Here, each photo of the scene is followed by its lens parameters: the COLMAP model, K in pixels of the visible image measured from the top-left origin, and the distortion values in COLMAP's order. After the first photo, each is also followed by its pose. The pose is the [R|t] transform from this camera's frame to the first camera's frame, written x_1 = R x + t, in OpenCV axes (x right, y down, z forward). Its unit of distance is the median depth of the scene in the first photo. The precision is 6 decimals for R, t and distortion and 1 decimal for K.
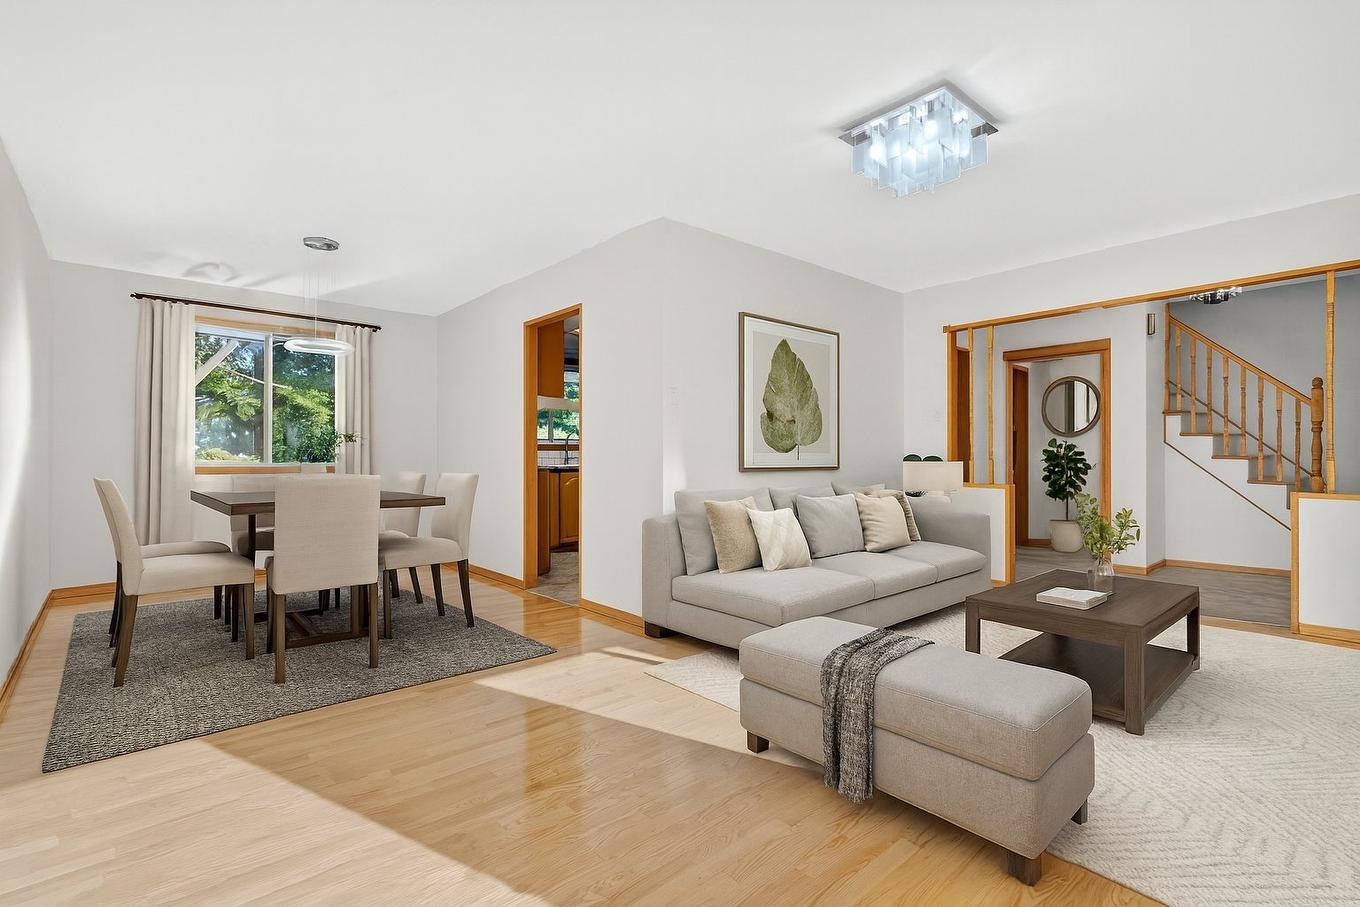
lens RADIAL K [[643.2, 0, 680.0], [0, 643.2, 453.5], [0, 0, 1]] dist [0.000816, 0.000186]
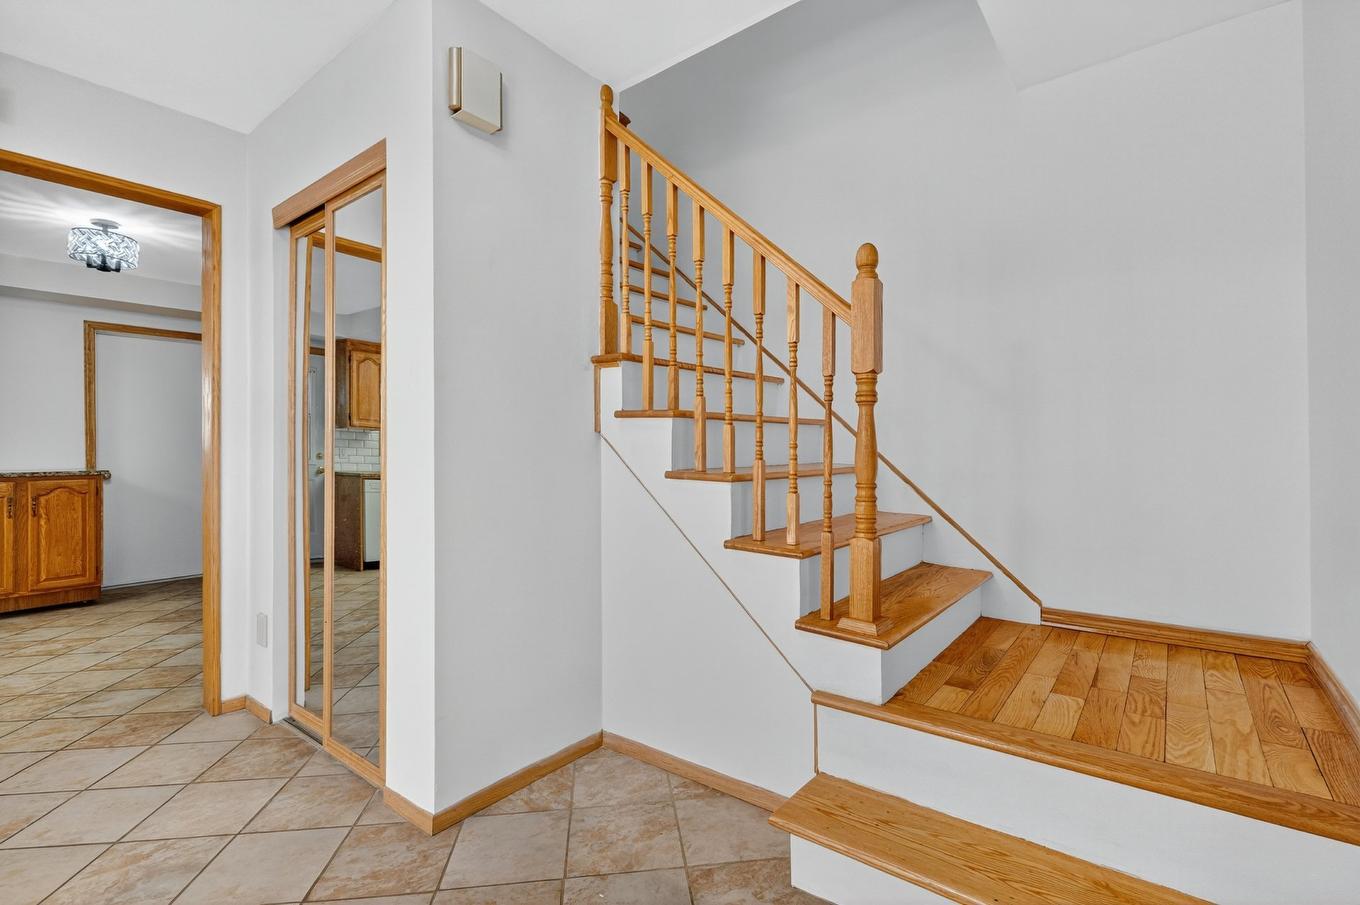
lens RADIAL K [[630.2, 0, 680.0], [0, 630.2, 452.5], [0, 0, 1]] dist [0.000714, 0.000042]
pose [[0.982369, -0.003944, 0.186913, 0.742022], [0.006122, 0.999920, -0.011079, -0.002912], [-0.186854, 0.012028, 0.982314, 0.617317]]
